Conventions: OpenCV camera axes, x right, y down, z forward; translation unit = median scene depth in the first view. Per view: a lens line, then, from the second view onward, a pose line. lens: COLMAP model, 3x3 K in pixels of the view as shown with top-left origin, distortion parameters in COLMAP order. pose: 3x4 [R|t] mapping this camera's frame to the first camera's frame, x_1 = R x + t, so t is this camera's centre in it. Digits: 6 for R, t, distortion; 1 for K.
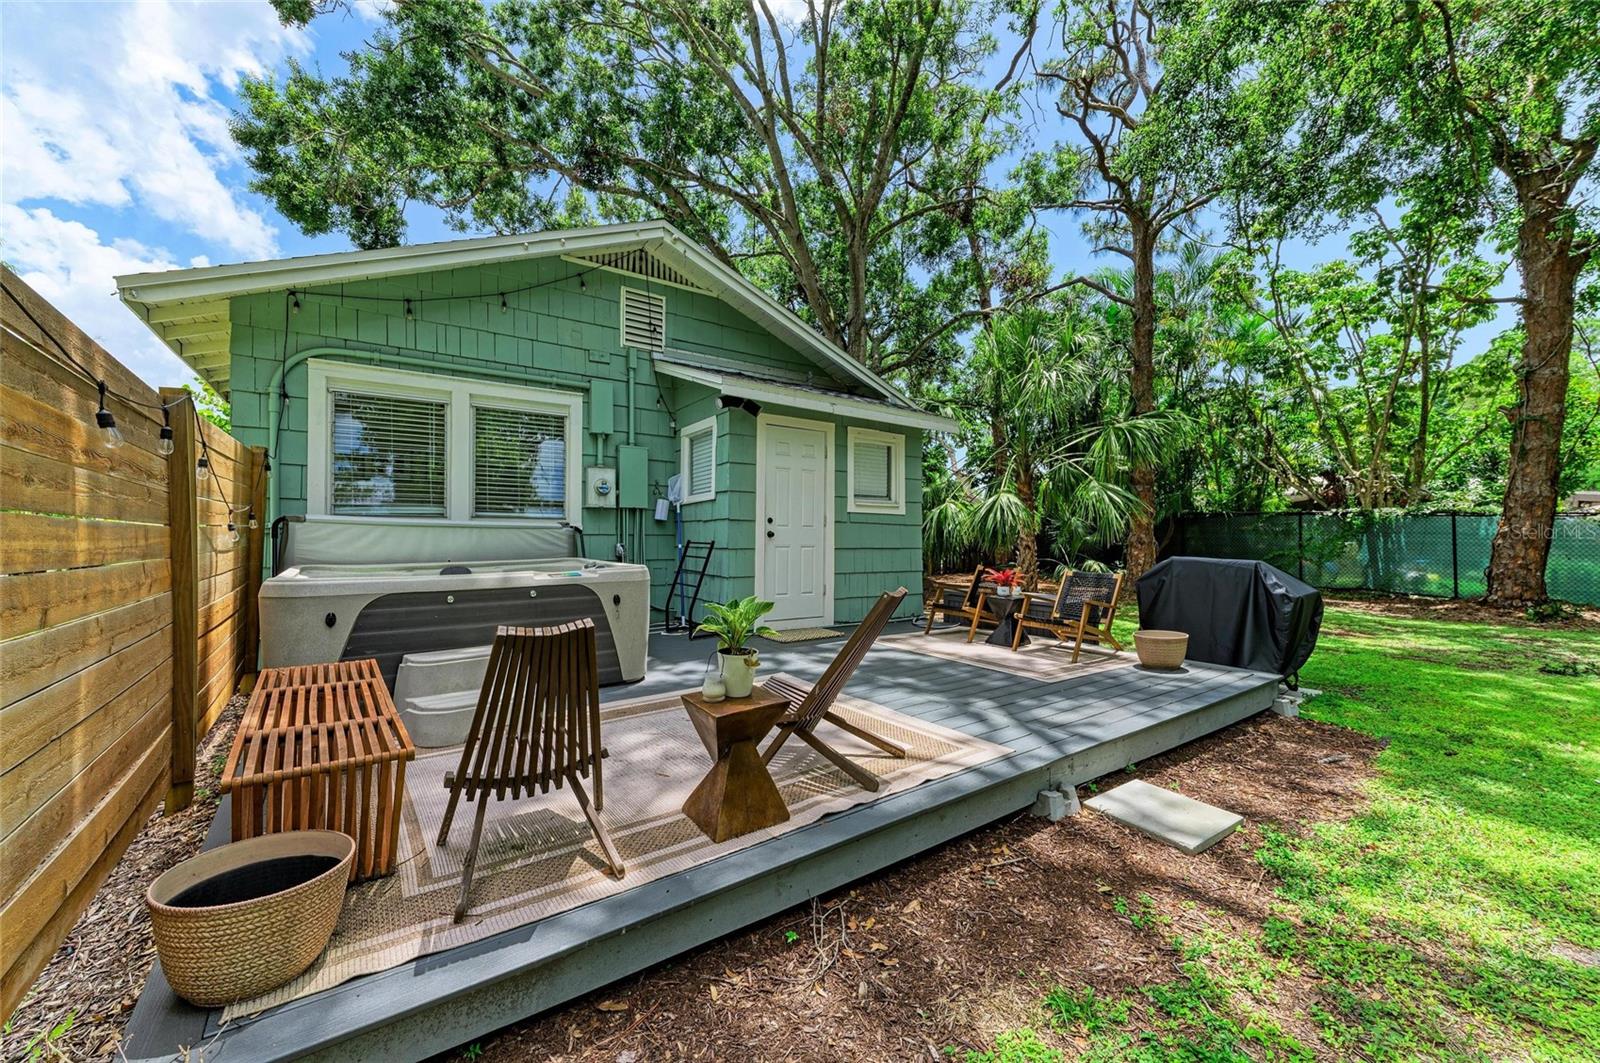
lens RADIAL K [[632.2, 0, 803.9], [0, 632.2, 535.6], [0, 0, 1]] dist [0.006421, -0.000149]
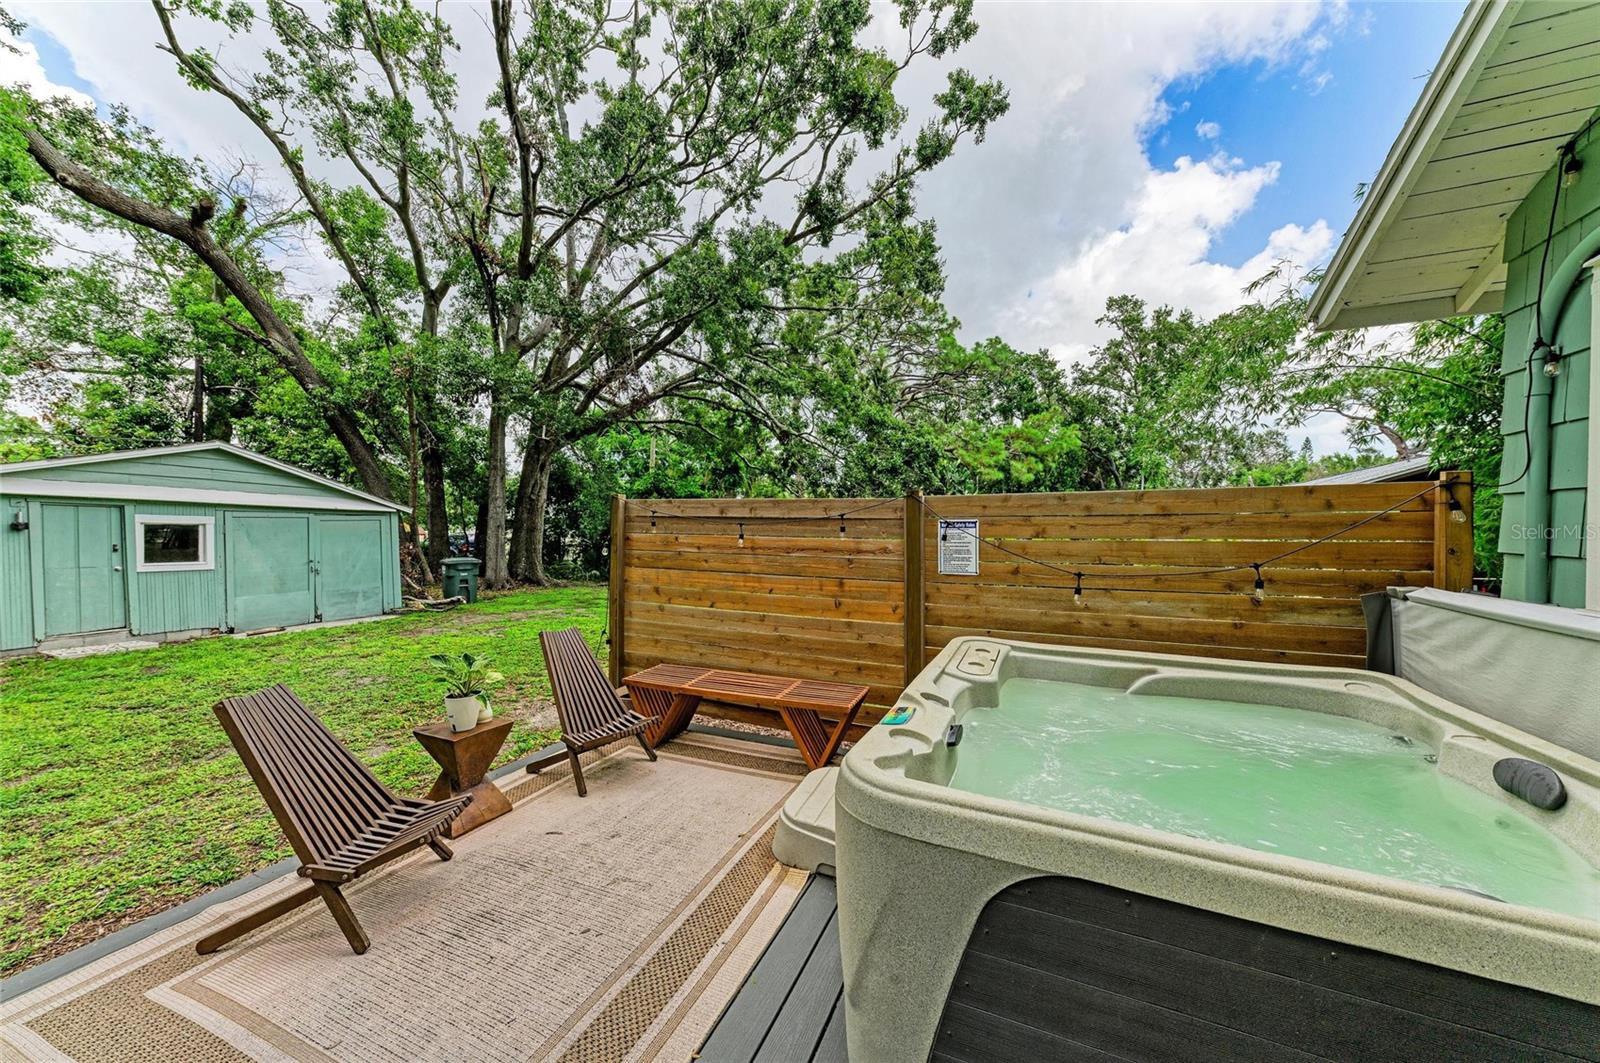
lens RADIAL K [[546.4, 0, 800.0], [0, 546.4, 531.5], [0, 0, 1]] dist [0.004479, -0.000214]
pose [[-0.870040, -0.007564, -0.492923, -0.031231], [-0.009382, 0.999955, 0.001215, -0.035543], [0.492892, 0.005682, -0.870072, 0.523424]]
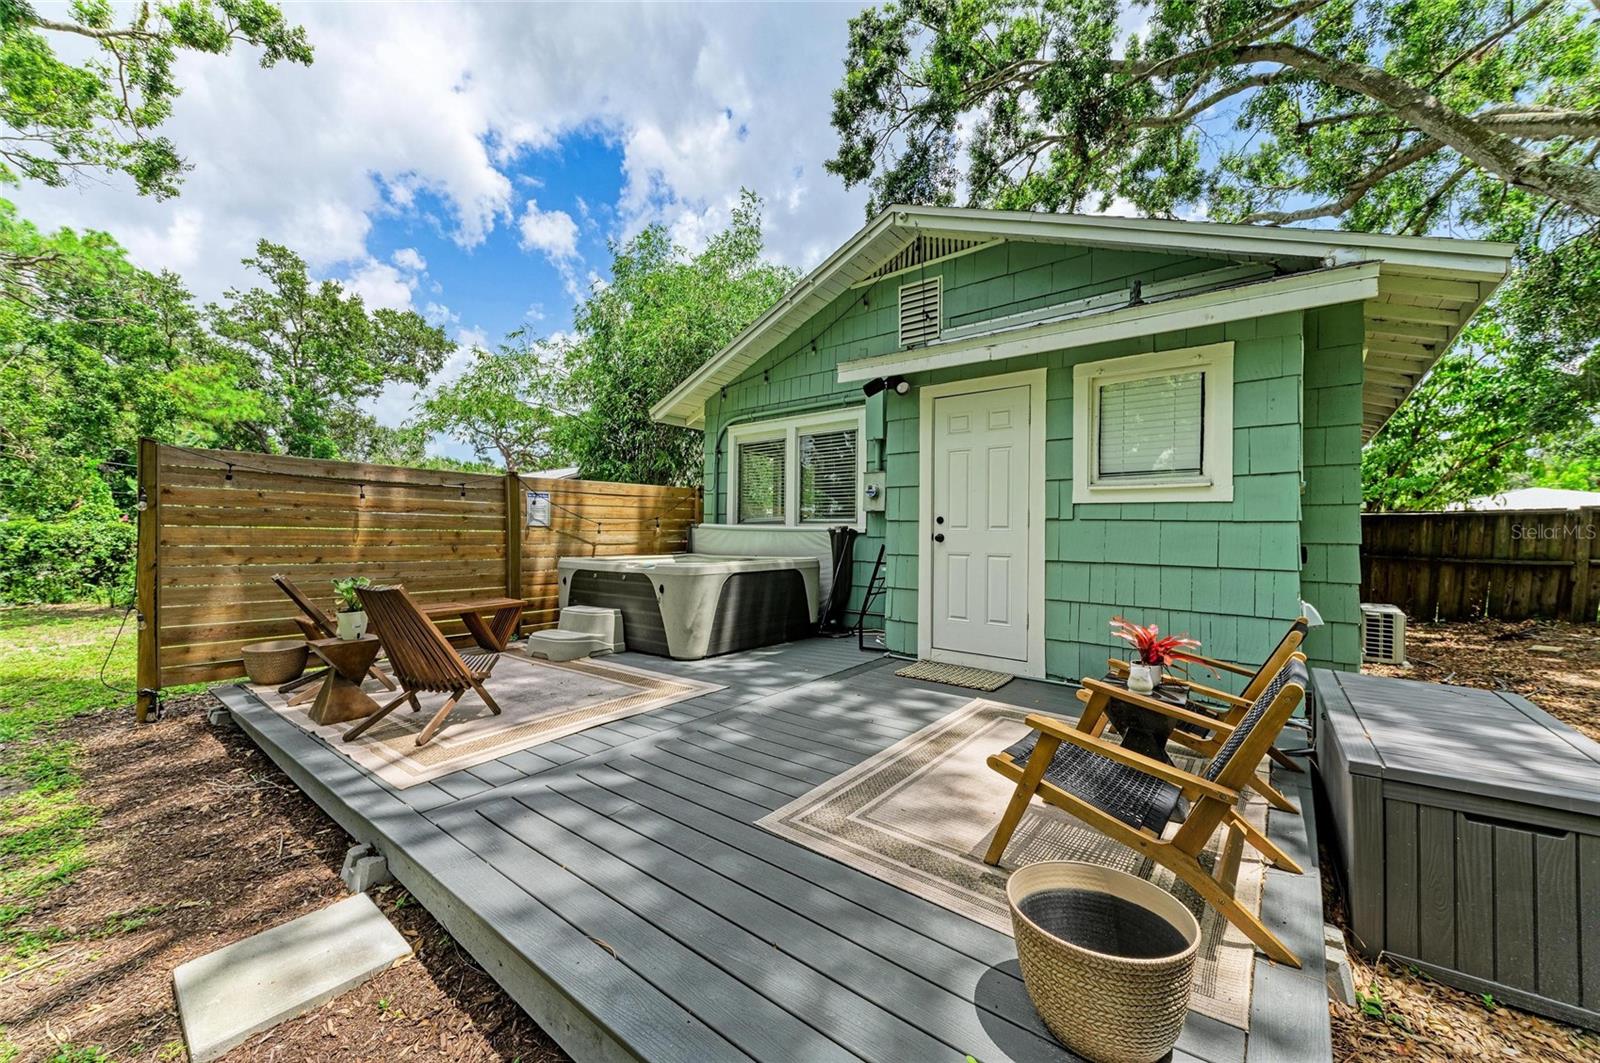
lens RADIAL K [[602.1, 0, 799.9], [0, 602.1, 536.1], [0, 0, 1]] dist [0.009840, -0.005019]
pose [[0.263052, 0.004047, -0.964773, 0.366952], [-0.006707, 0.999975, 0.002366, -0.002930], [0.964758, 0.005848, 0.263073, 0.378945]]
